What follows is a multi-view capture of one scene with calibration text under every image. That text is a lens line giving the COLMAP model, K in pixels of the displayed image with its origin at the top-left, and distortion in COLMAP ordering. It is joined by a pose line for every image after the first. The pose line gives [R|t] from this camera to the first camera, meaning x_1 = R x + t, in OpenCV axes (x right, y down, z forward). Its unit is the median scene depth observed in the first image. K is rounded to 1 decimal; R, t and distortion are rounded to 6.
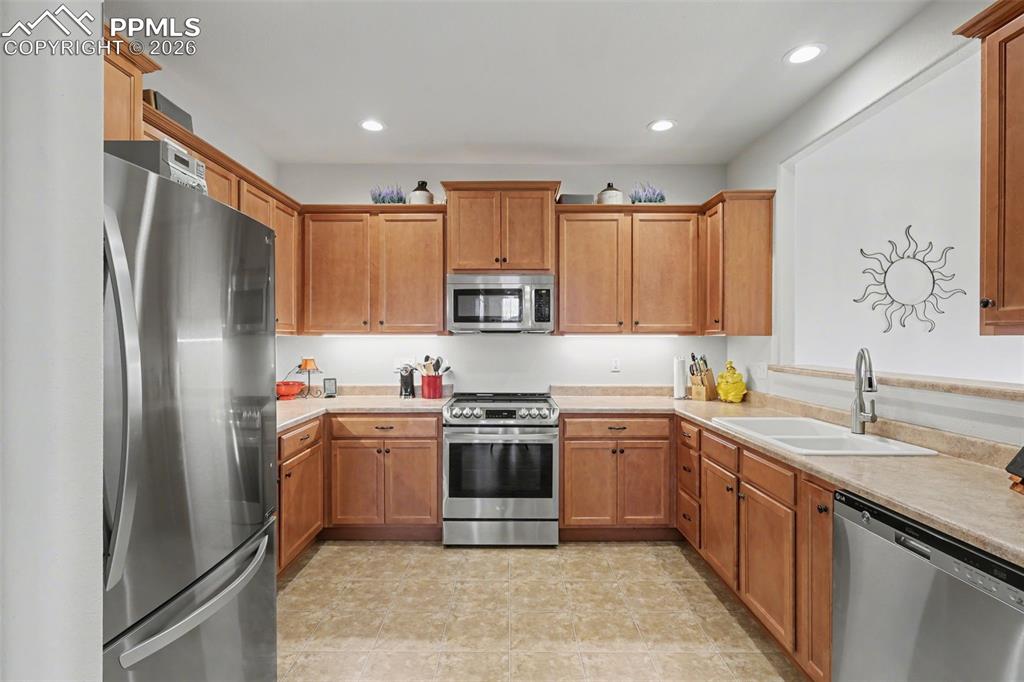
lens RADIAL K [[475.5, 0, 479.0], [0, 475.5, 341.0], [0, 0, 1]] dist [-0.001452, -0.000137]
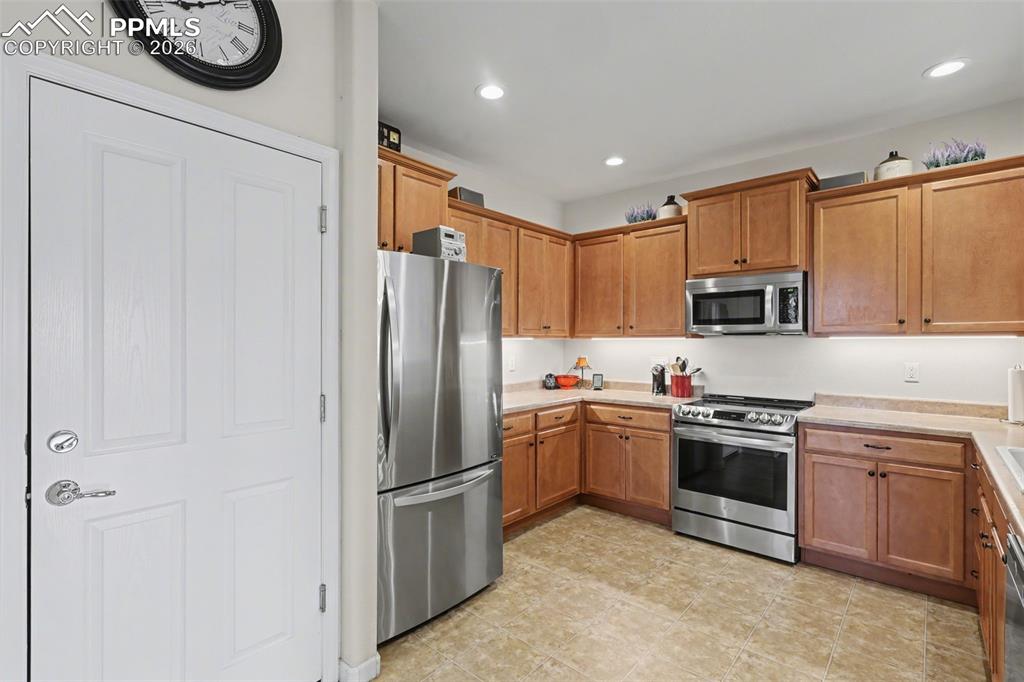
lens RADIAL K [[473.5, 0, 493.3], [0, 473.5, 343.5], [0, 0, 1]] dist [0.000701, 0.000254]
pose [[0.740753, 0.002512, -0.671772, 0.329584], [-0.002887, 0.999996, 0.000555, 0.001164], [0.671771, 0.001528, 0.740757, -0.075183]]
